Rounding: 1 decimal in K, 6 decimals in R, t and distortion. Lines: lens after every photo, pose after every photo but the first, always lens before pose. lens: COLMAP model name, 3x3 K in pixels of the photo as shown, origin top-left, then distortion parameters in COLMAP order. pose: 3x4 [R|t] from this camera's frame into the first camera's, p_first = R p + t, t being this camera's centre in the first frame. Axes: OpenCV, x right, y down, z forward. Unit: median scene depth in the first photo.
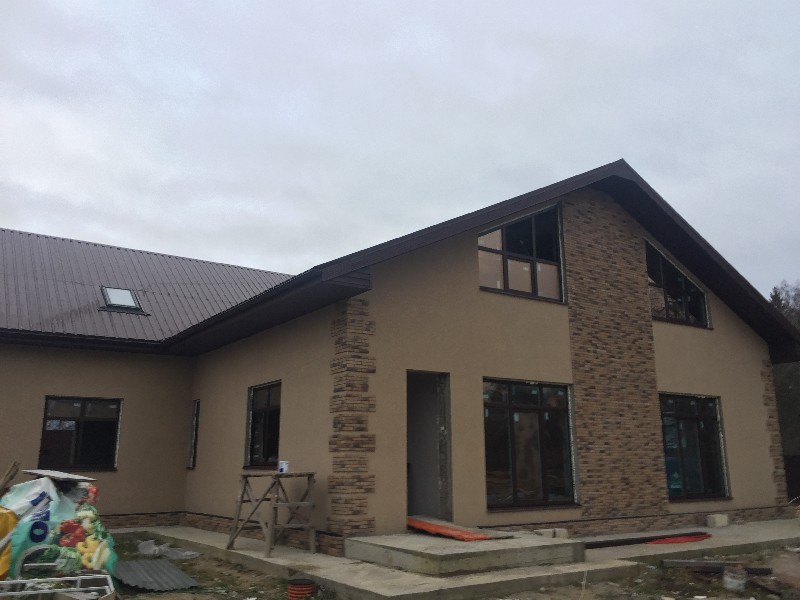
lens RADIAL K [[683.9, 0, 401.9], [0, 683.9, 299.1], [0, 0, 1]] dist [0.056530, -0.117871]
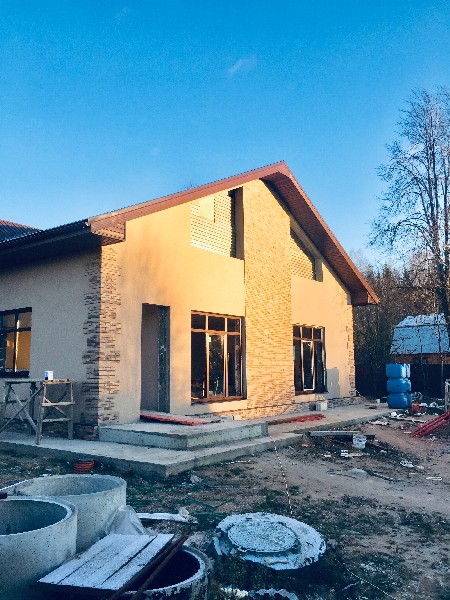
lens RADIAL K [[512.0, 0, 225.0], [0, 512.0, 300.0], [0, 0, 1]] dist [0.003756, -0.001478]
pose [[0.943694, 0.038292, 0.328597, -0.169093], [-0.069568, 0.994038, 0.083954, 0.002355], [-0.323423, -0.102086, 0.940732, 0.012051]]
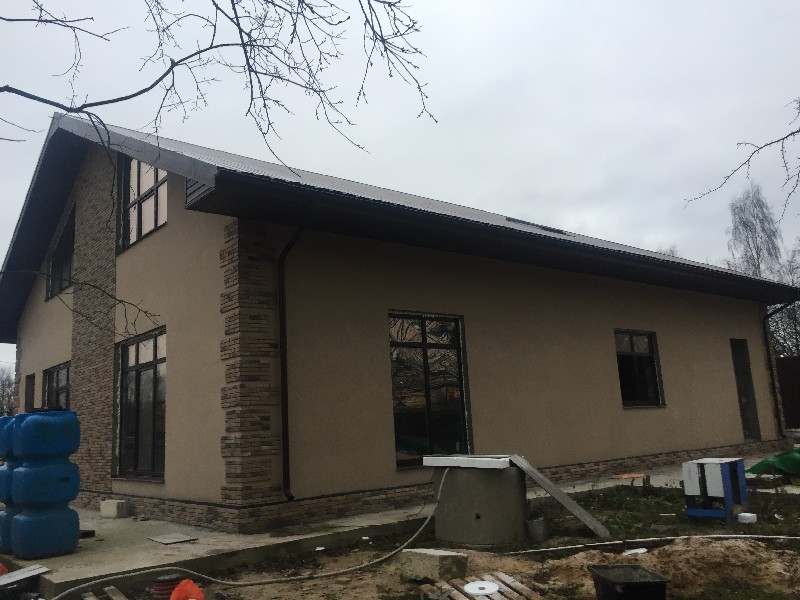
lens RADIAL K [[696.3, 0, 398.1], [0, 696.3, 304.6], [0, 0, 1]] dist [0.008773, -0.002834]
pose [[0.116739, -0.172473, -0.978072, 1.576054], [0.284684, 0.949292, -0.133419, 0.380831], [0.951487, -0.262866, 0.159920, 1.543577]]
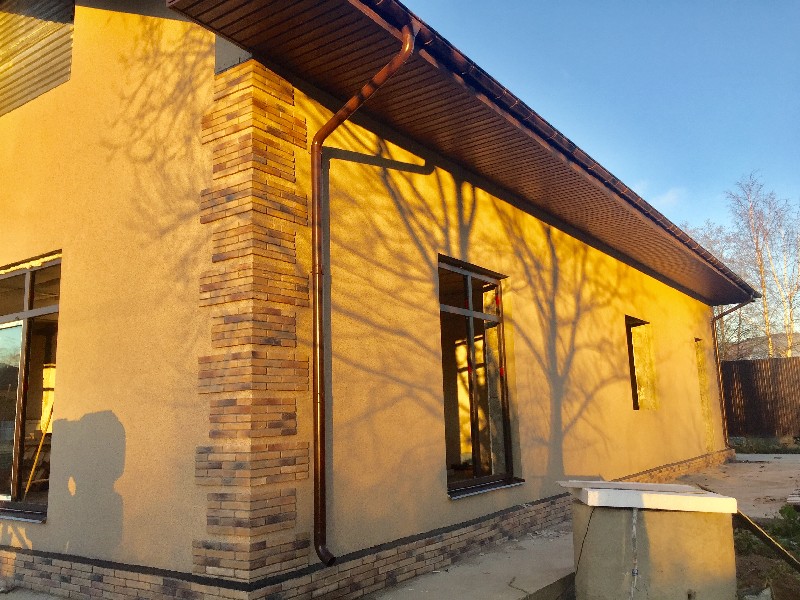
lens RADIAL K [[697.3, 0, 400.0], [0, 697.3, 300.0], [0, 0, 1]] dist [0.011439, -0.006808]
pose [[0.367545, -0.161475, -0.915880, 1.218612], [0.247640, 0.966249, -0.070977, 0.335758], [0.896429, -0.200721, 0.395127, 1.404514]]
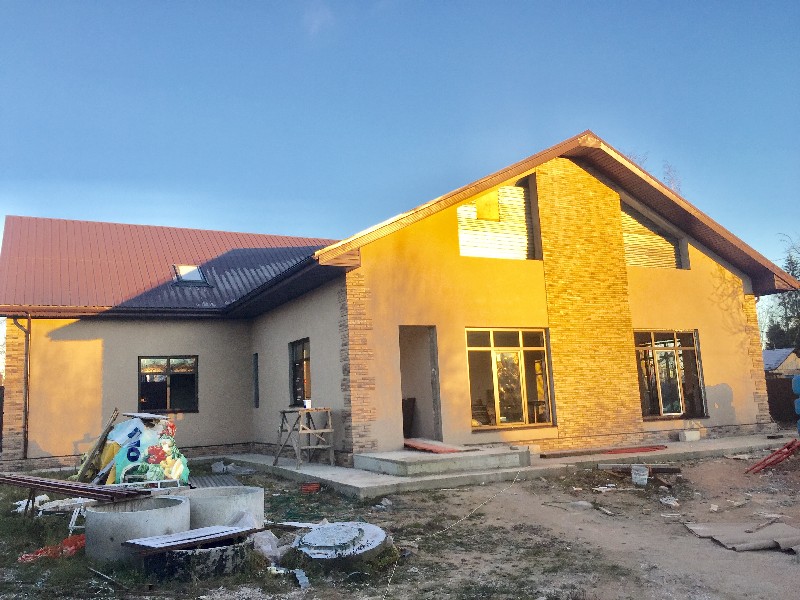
lens RADIAL K [[697.3, 0, 400.0], [0, 697.3, 300.0], [0, 0, 1]] dist [0.011439, -0.006808]
pose [[0.990064, -0.055413, -0.129241, 0.178670], [0.067157, 0.993823, 0.088354, -0.057537], [0.123547, -0.096156, 0.987669, -0.267792]]
